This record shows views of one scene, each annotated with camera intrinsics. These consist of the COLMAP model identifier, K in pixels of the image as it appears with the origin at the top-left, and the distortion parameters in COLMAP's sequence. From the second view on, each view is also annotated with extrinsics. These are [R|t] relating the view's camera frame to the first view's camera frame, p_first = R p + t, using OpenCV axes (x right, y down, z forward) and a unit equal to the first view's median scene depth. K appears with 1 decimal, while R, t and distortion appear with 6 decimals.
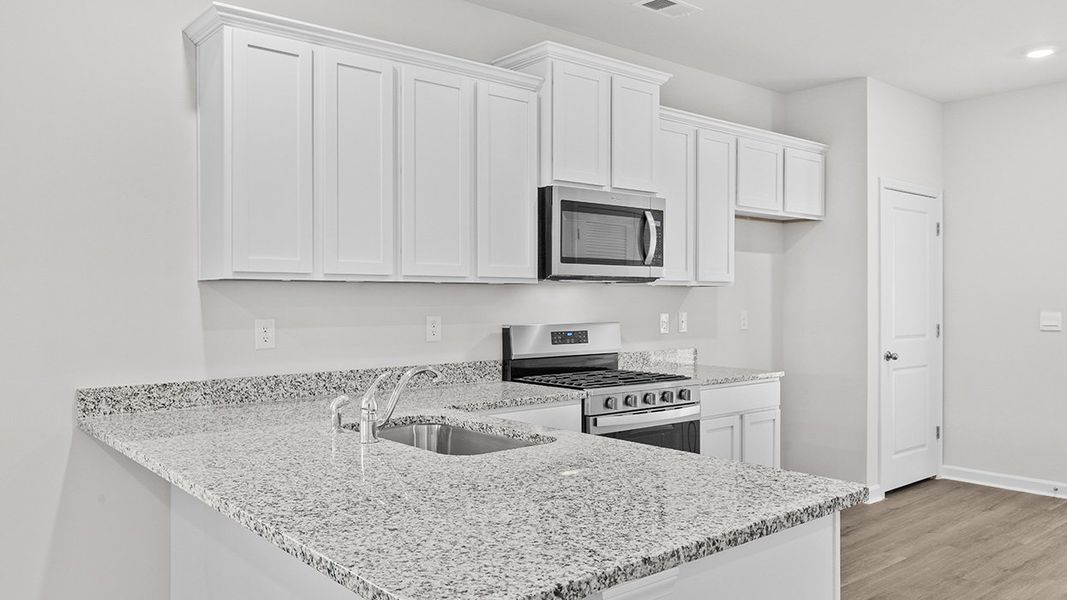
lens RADIAL K [[796.2, 0, 548.2], [0, 796.2, 300.8], [0, 0, 1]] dist [0.002949, 0.004995]
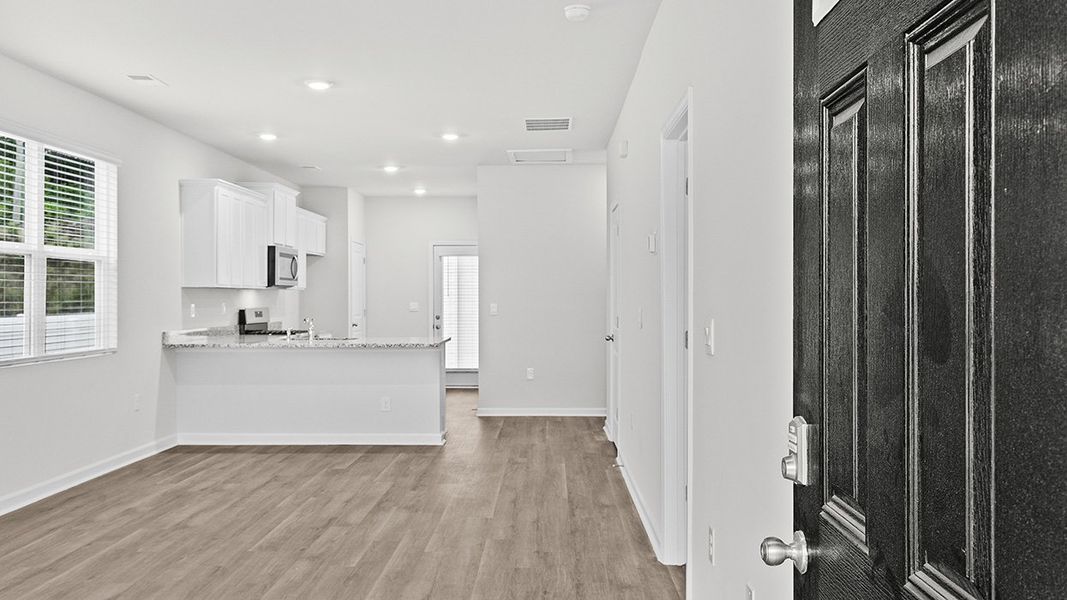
lens RADIAL K [[919.8, 0, 538.4], [0, 919.8, 296.0], [0, 0, 1]] dist [-0.001415, 0.004171]
pose [[0.659755, 0.001989, 0.751479, -1.418941], [0.002600, 0.999984, -0.004929, 0.013195], [-0.751477, 0.005206, 0.659739, -1.244679]]
